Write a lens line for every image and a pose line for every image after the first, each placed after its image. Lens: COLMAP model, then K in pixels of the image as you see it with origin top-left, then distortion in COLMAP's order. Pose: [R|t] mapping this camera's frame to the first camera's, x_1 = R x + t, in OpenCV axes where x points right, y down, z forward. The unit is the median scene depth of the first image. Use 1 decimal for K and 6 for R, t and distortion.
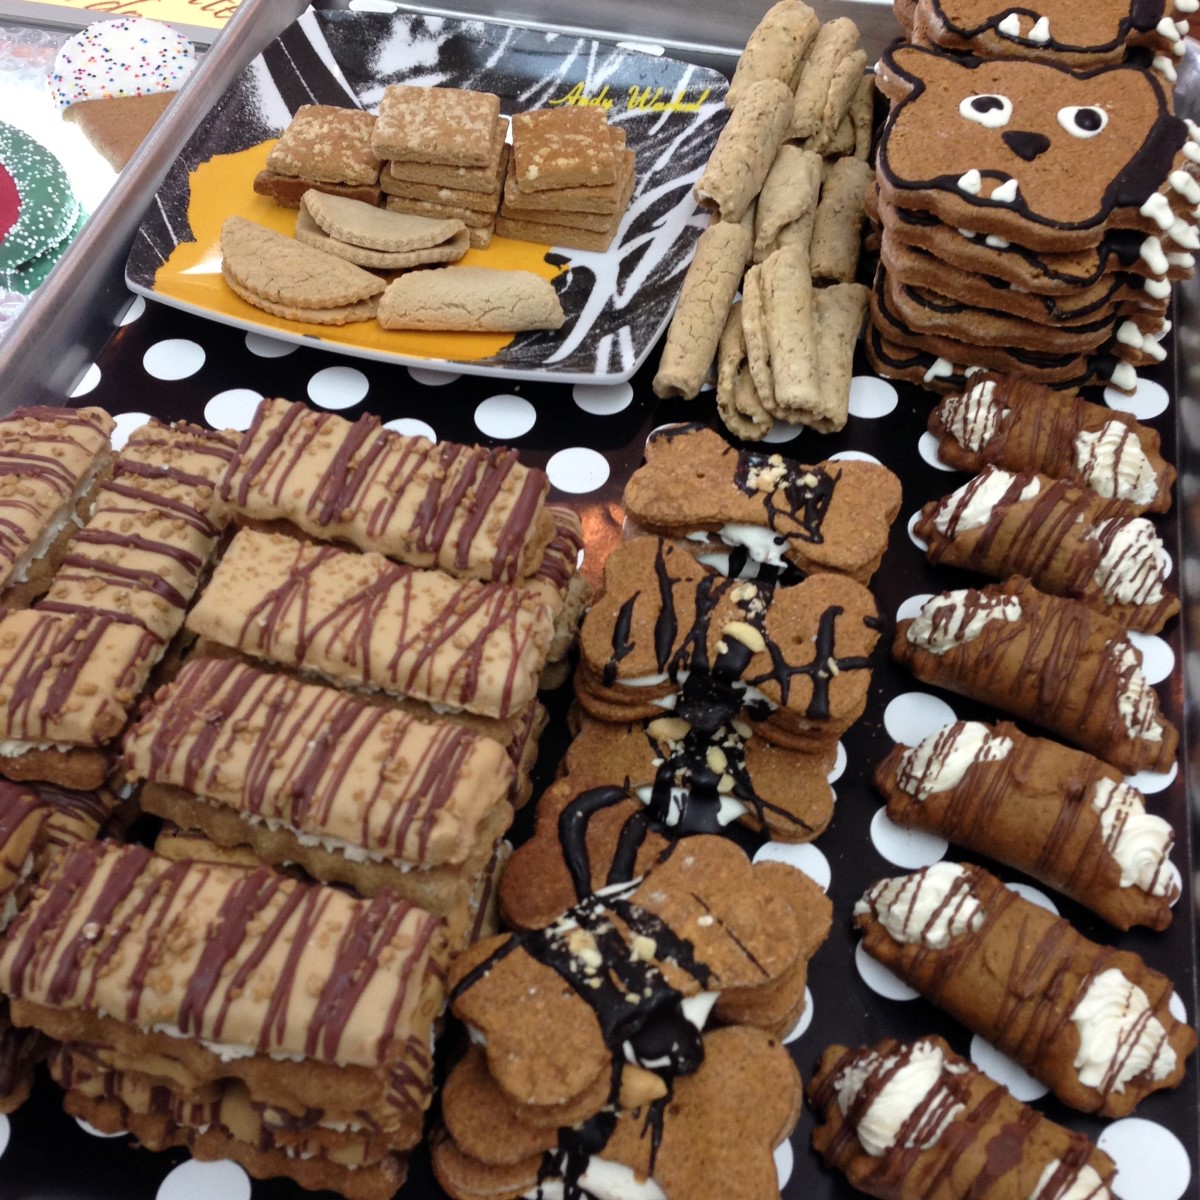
lens RADIAL K [[1543.7, 0, 604.5], [0, 1543.7, 601.0], [0, 0, 1]] dist [0.072055, 0.000000]
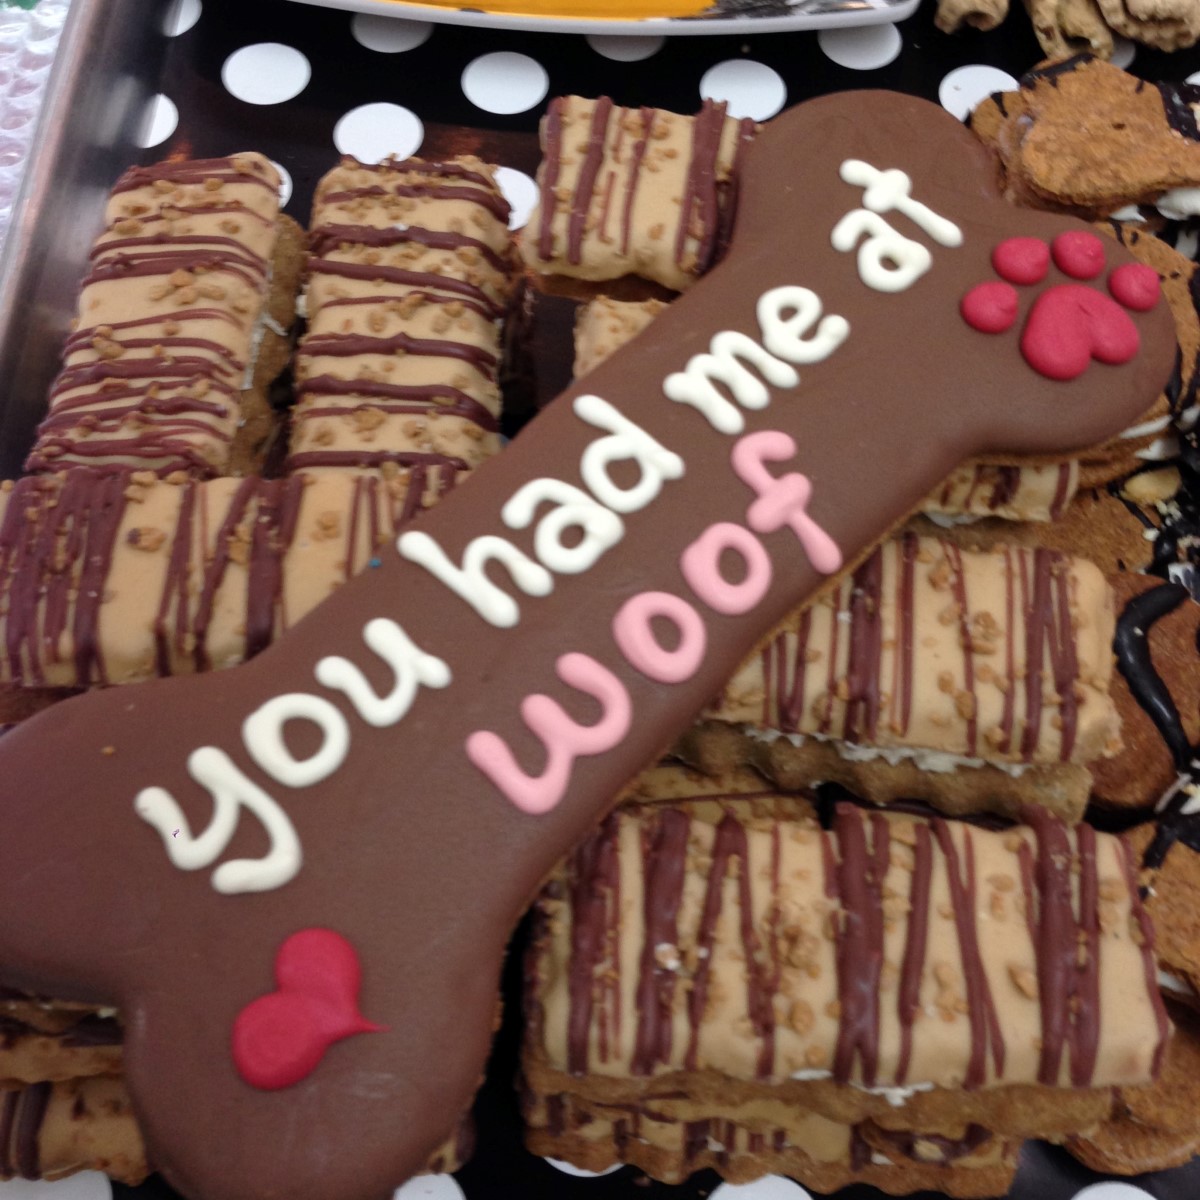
lens RADIAL K [[1543.7, 0, 595.8], [0, 1543.7, 602.2], [0, 0, 1]] dist [0.072055, 0.000000]
pose [[0.980407, -0.169846, 0.099773, -0.302776], [0.147880, 0.969226, 0.196808, -0.049123], [-0.130130, -0.178197, 0.975352, 0.303768]]
